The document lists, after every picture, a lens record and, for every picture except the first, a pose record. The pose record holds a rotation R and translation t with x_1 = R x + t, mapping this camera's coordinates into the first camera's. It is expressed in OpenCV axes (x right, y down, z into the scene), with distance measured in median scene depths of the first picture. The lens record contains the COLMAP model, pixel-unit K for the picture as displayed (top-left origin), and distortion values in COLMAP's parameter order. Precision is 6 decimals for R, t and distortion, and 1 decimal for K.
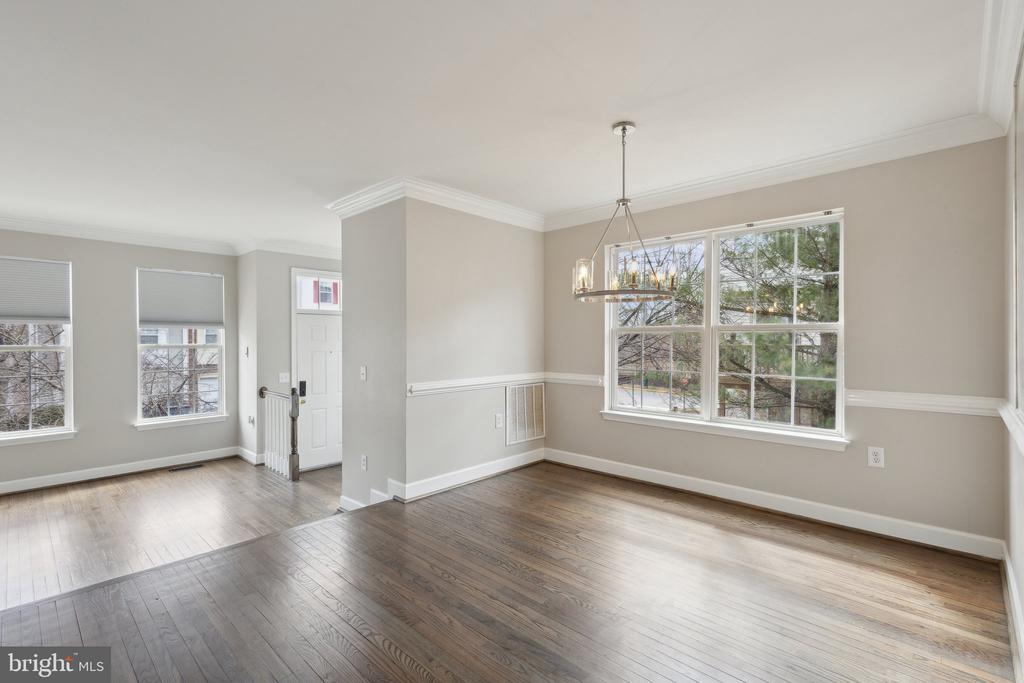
lens RADIAL K [[474.7, 0, 511.5], [0, 474.7, 343.4], [0, 0, 1]] dist [0.015112, -0.002355]
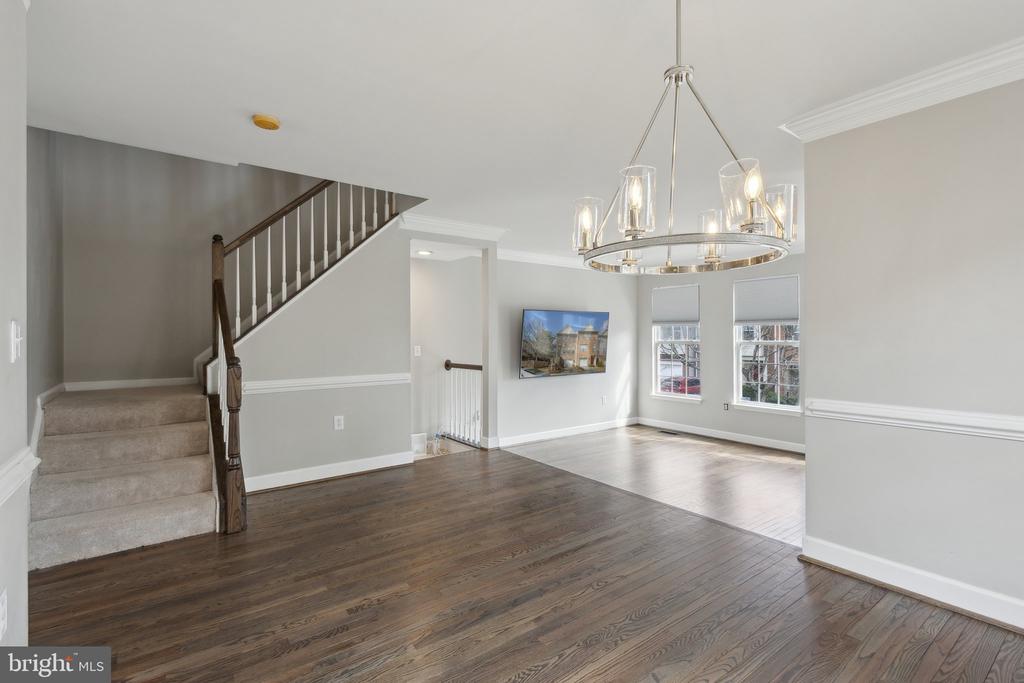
lens RADIAL K [[474.7, 0, 507.9], [0, 474.7, 344.8], [0, 0, 1]] dist [0.015112, -0.002355]
pose [[-0.166074, 0.017812, -0.985952, 0.590493], [-0.011673, 0.999731, 0.020027, -0.003543], [0.986044, 0.014835, -0.165821, 0.695030]]
